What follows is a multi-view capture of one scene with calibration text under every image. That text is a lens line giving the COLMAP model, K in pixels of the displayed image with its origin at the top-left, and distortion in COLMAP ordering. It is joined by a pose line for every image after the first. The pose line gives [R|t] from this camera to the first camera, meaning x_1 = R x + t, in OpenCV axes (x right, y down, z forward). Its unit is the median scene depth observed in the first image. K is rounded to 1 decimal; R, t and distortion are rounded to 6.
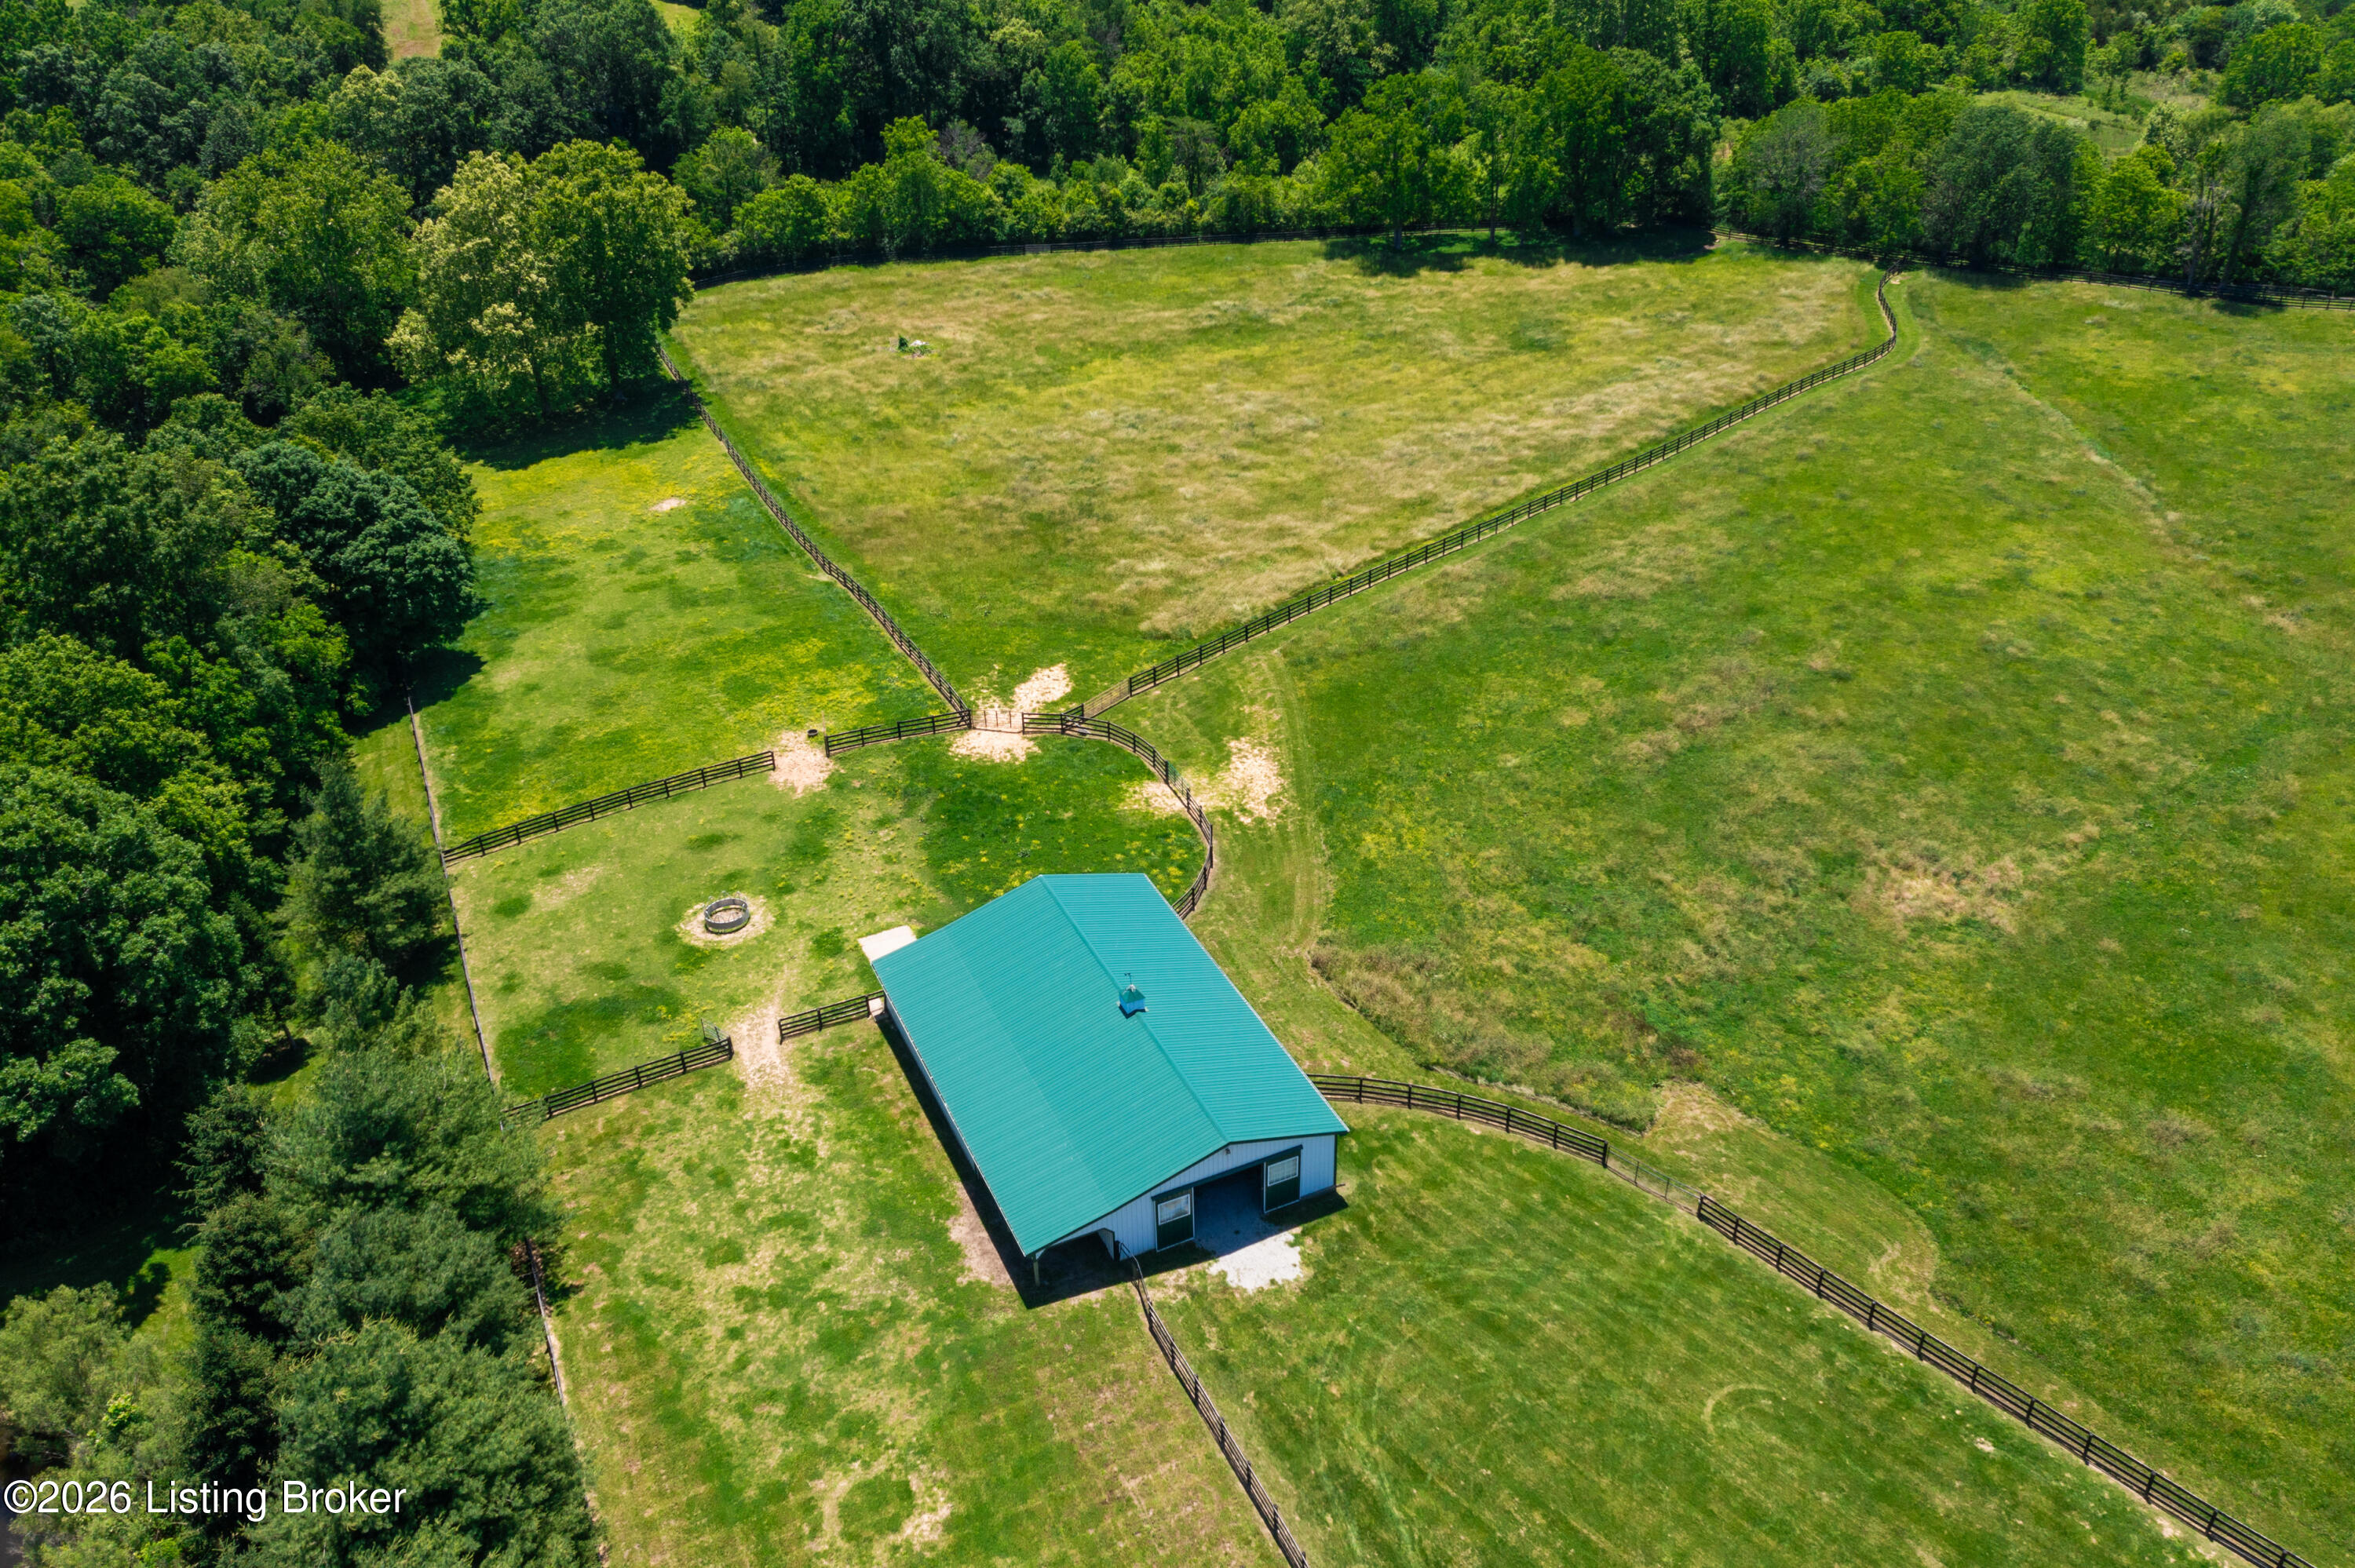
lens RADIAL K [[1848.4, 0, 1167.4], [0, 1848.4, 782.8], [0, 0, 1]] dist [-0.015881, -0.004320]
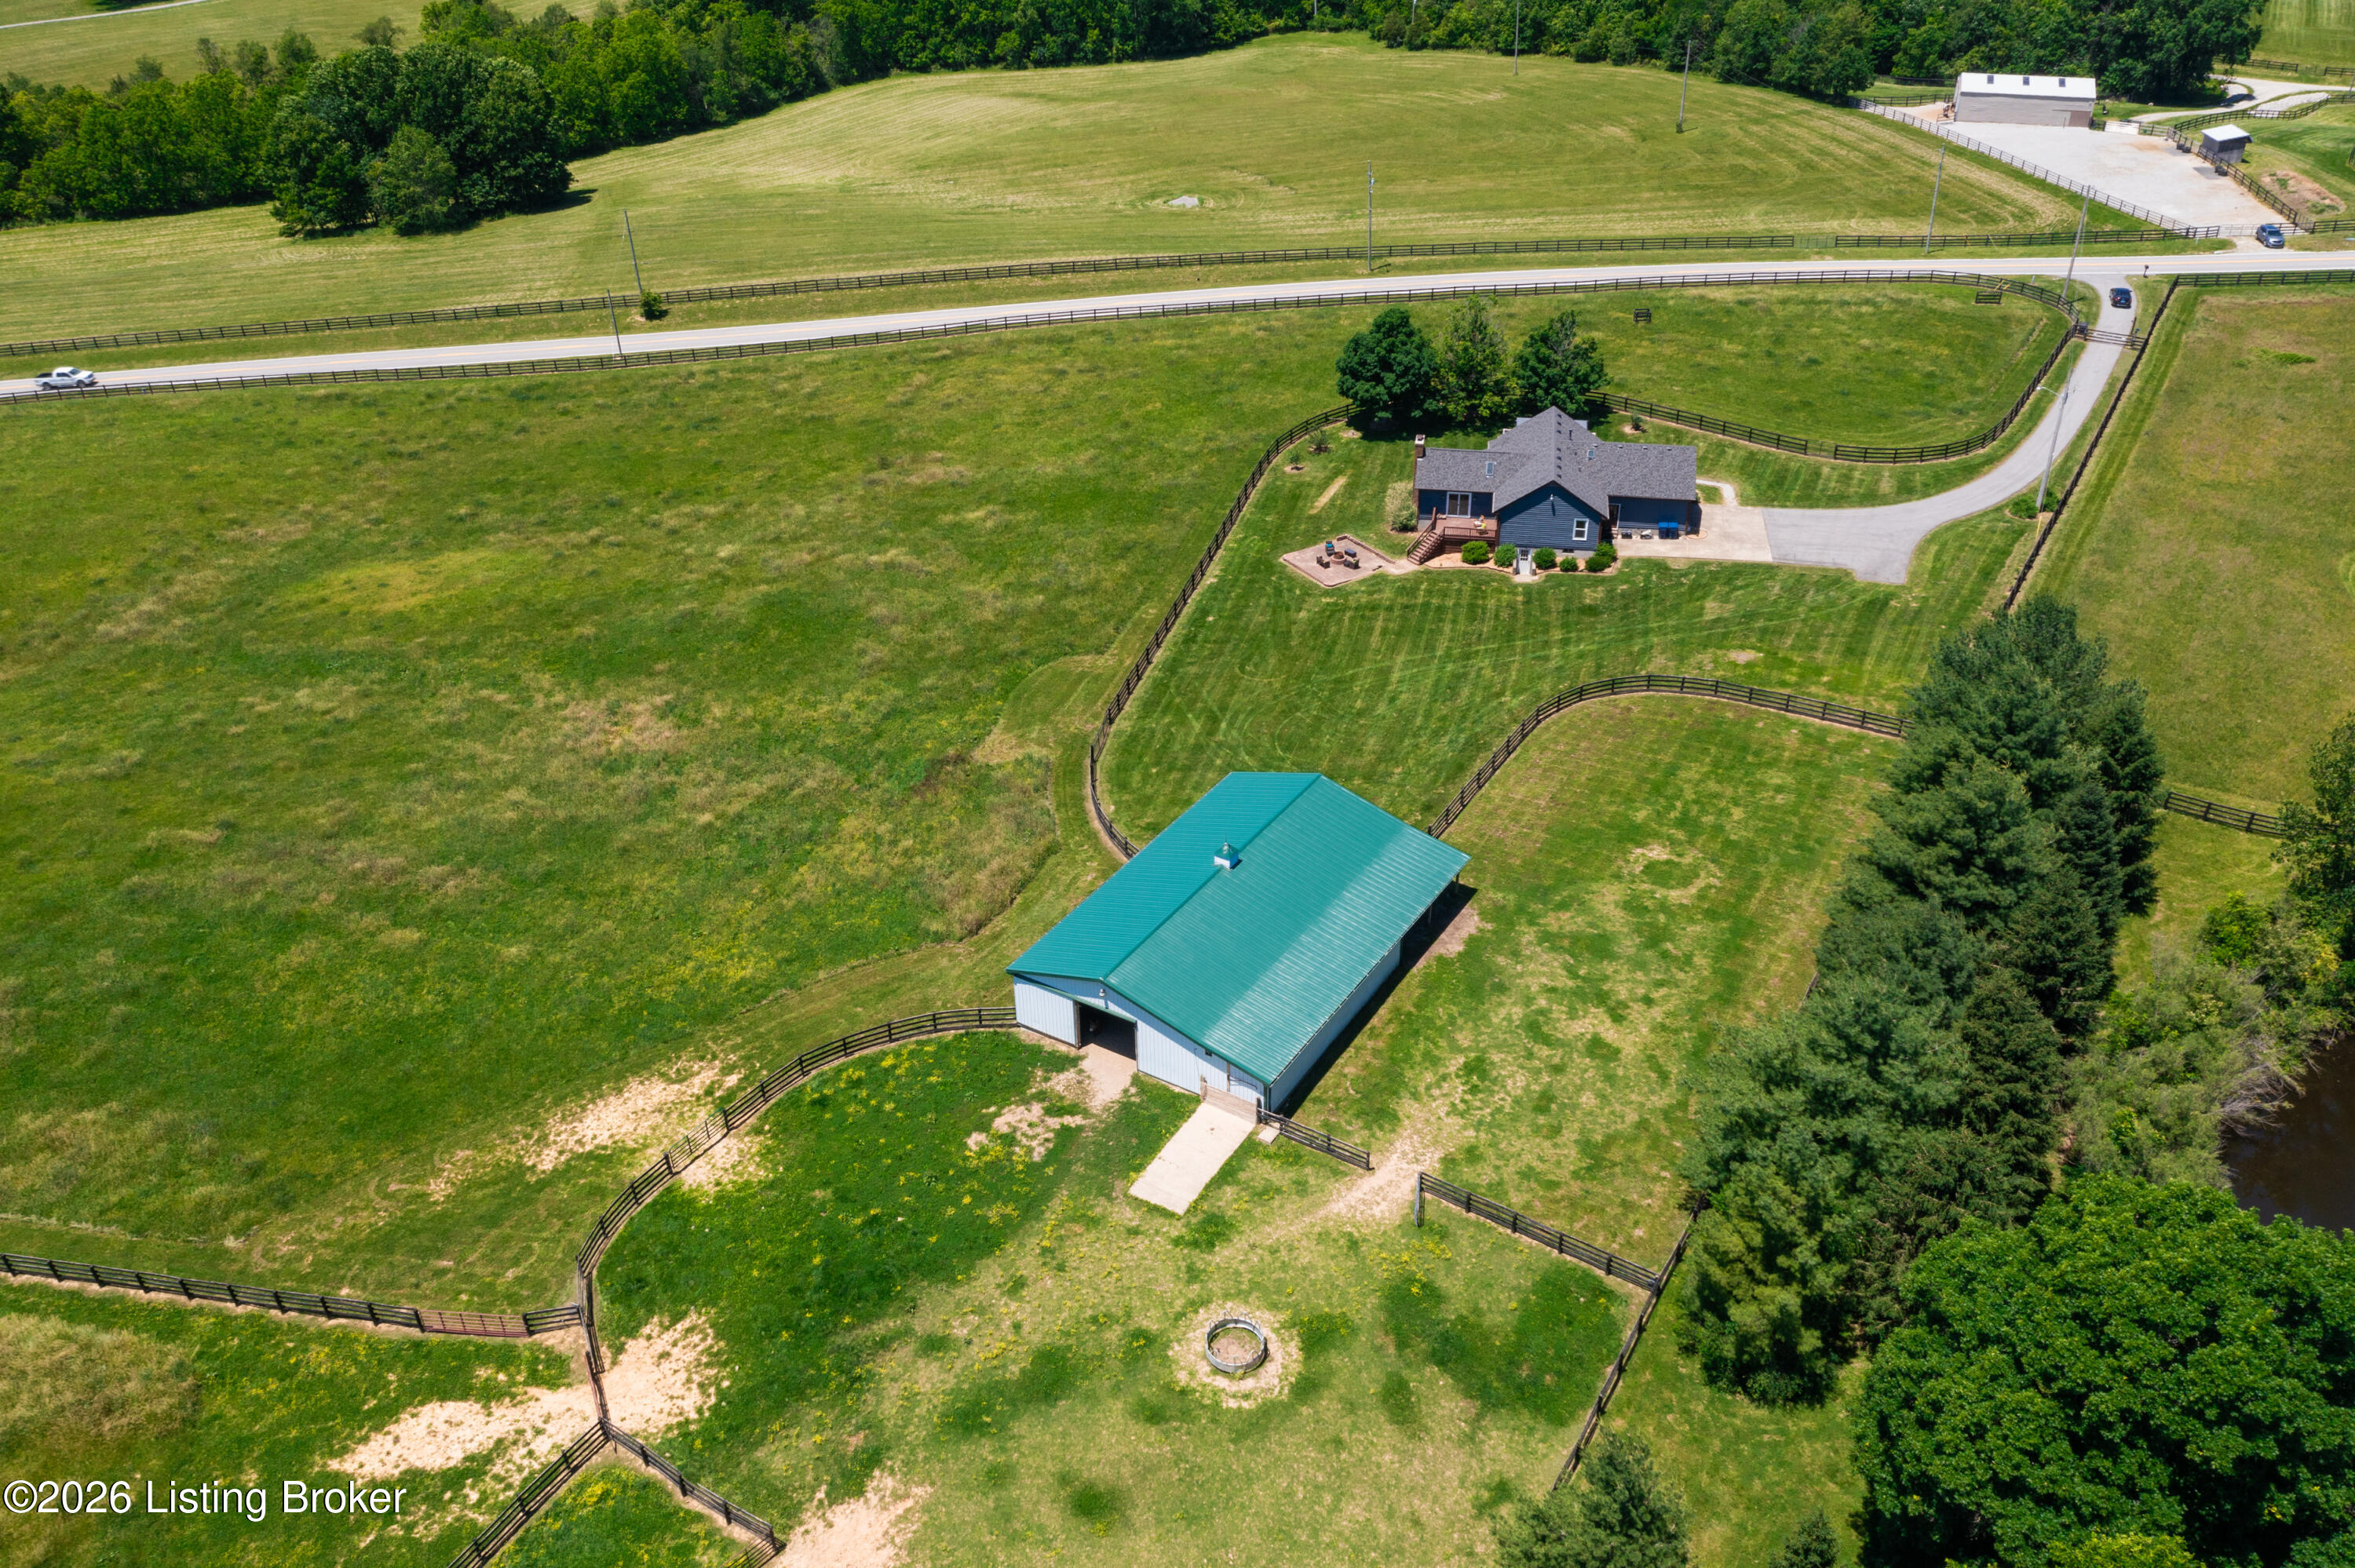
lens RADIAL K [[1871.5, 0, 1169.1], [0, 1871.5, 779.1], [0, 0, 1]] dist [-0.019830, 0.014209]
pose [[-0.548666, -0.398651, 0.734876, -0.375107], [0.470036, 0.579833, 0.665477, -0.313257], [-0.691399, 0.710543, -0.130754, 0.524082]]
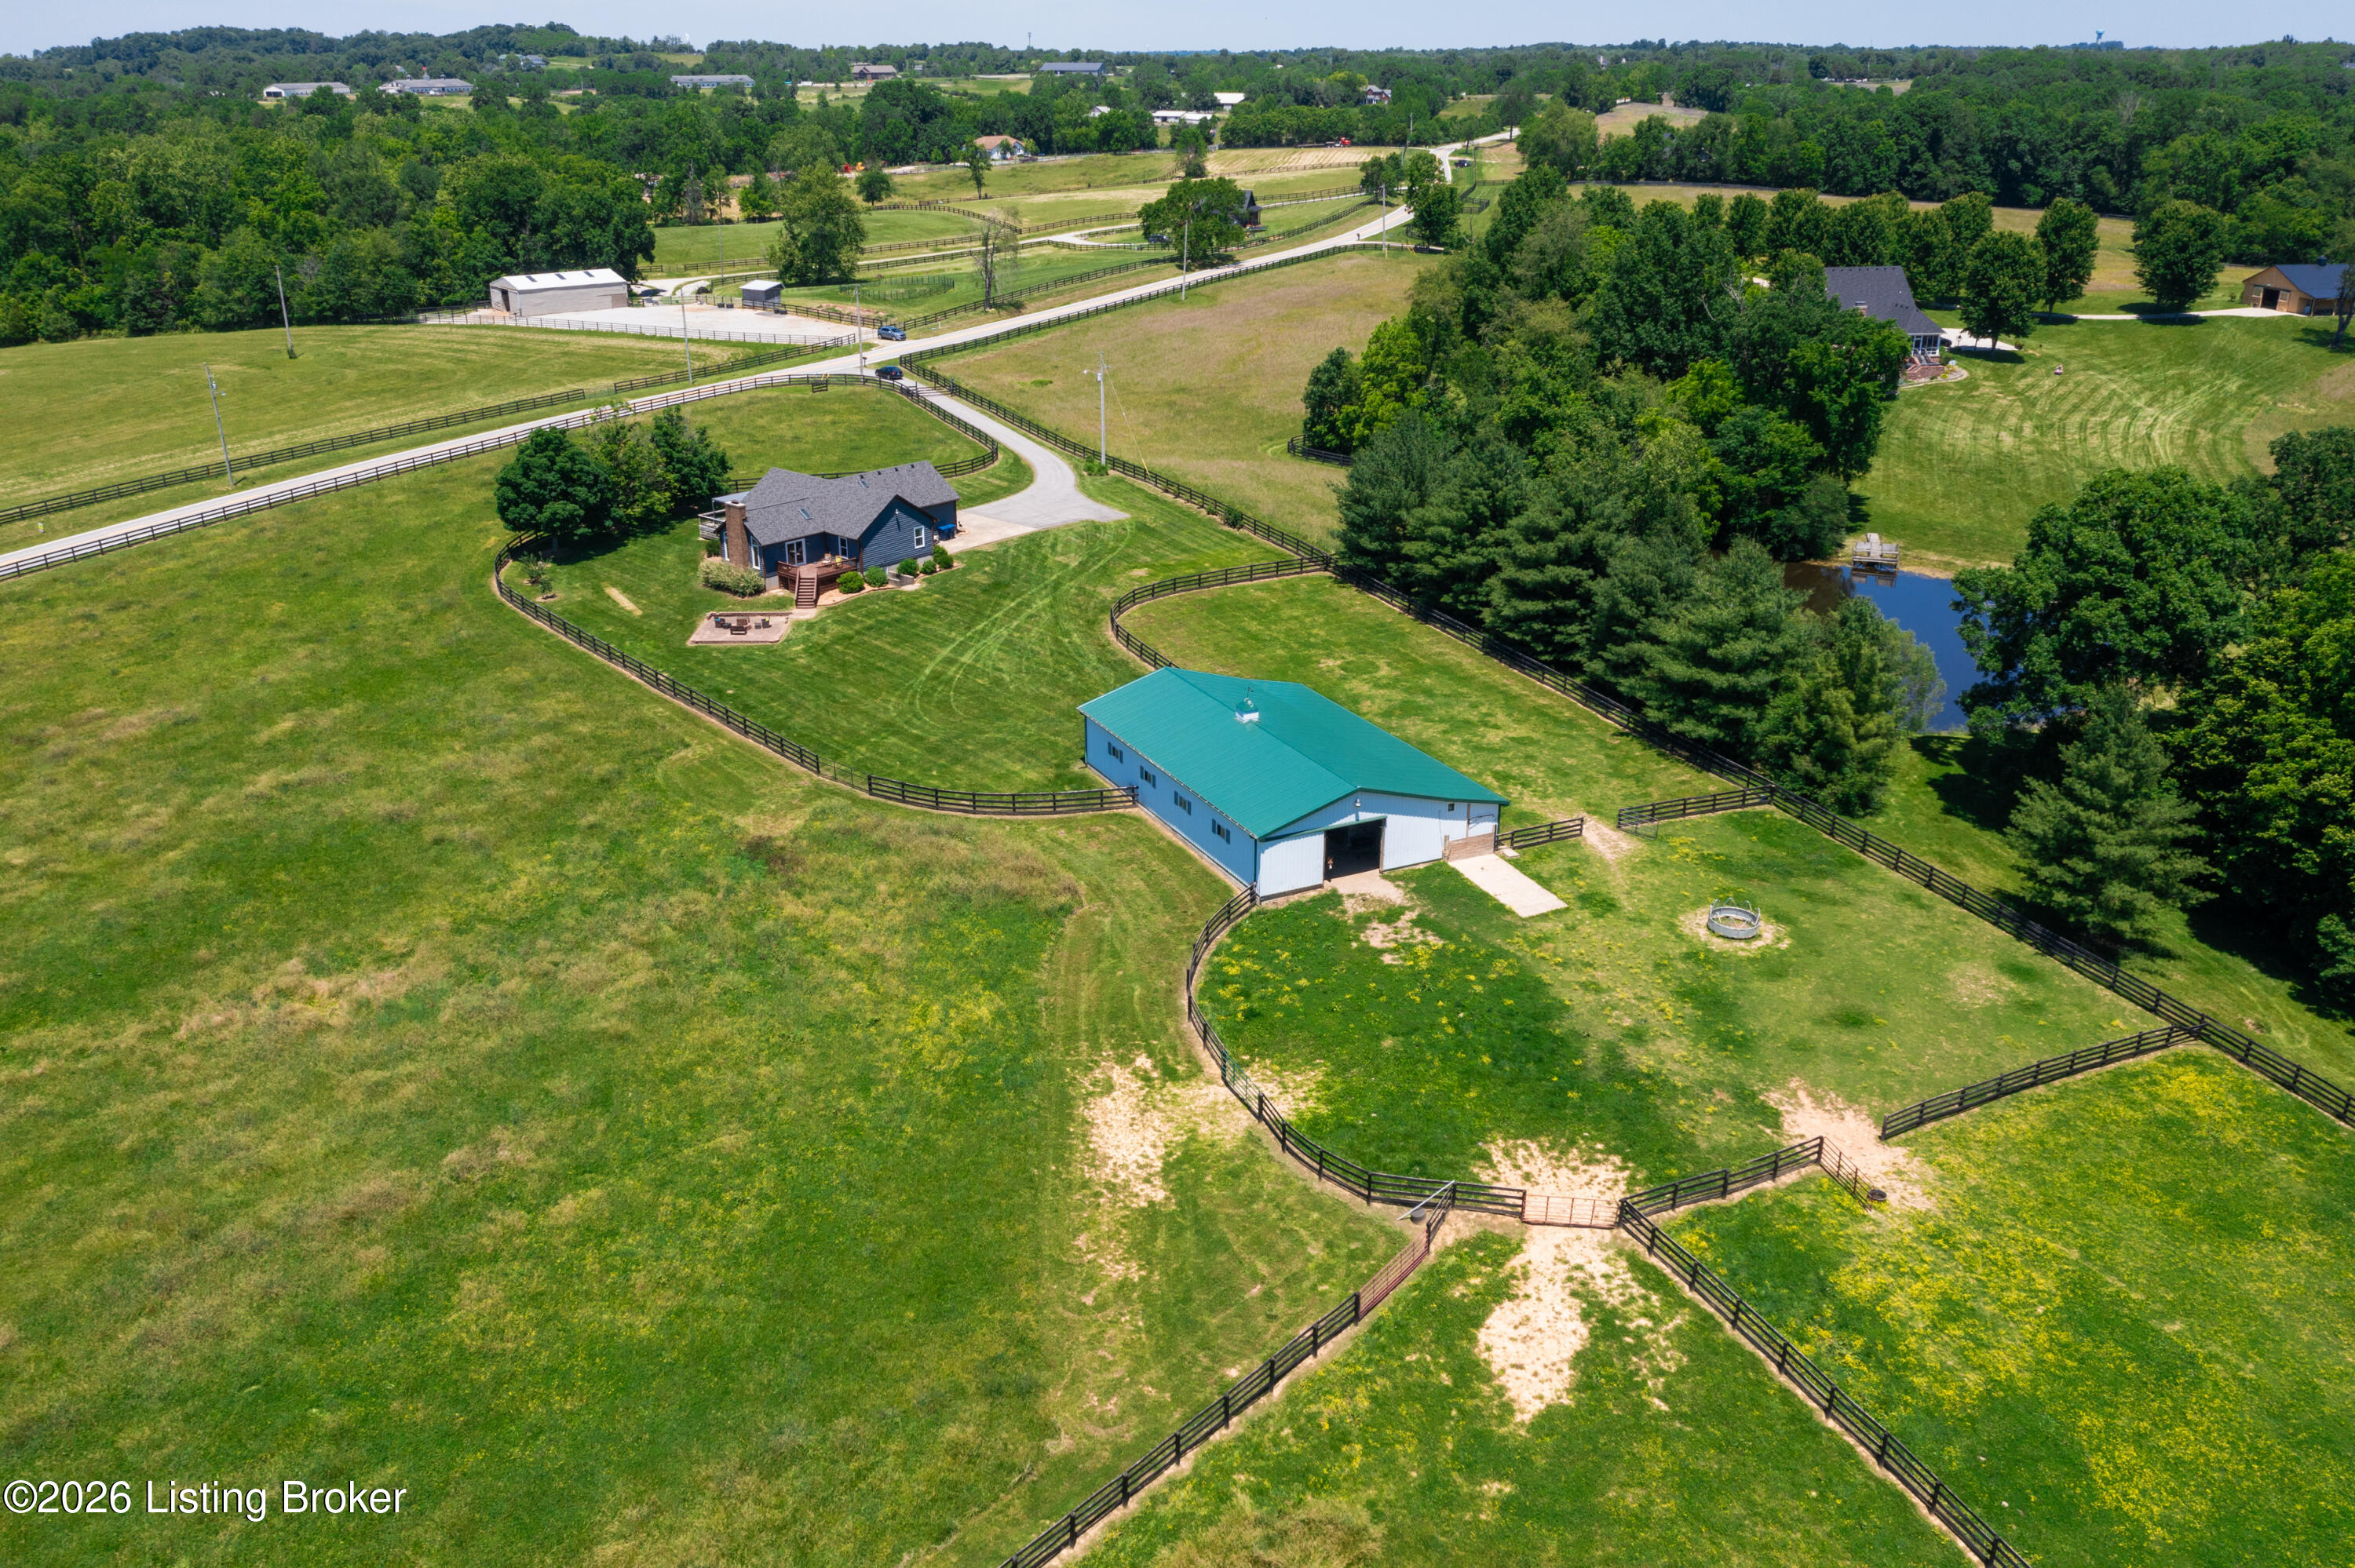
lens RADIAL K [[1871.5, 0, 1169.1], [0, 1871.5, 779.1], [0, 0, 1]] dist [-0.019830, 0.014209]
pose [[-0.999088, 0.038969, -0.017432, 0.024358], [0.009349, 0.598134, 0.801342, -0.378524], [0.041654, 0.800448, -0.597953, 0.806080]]
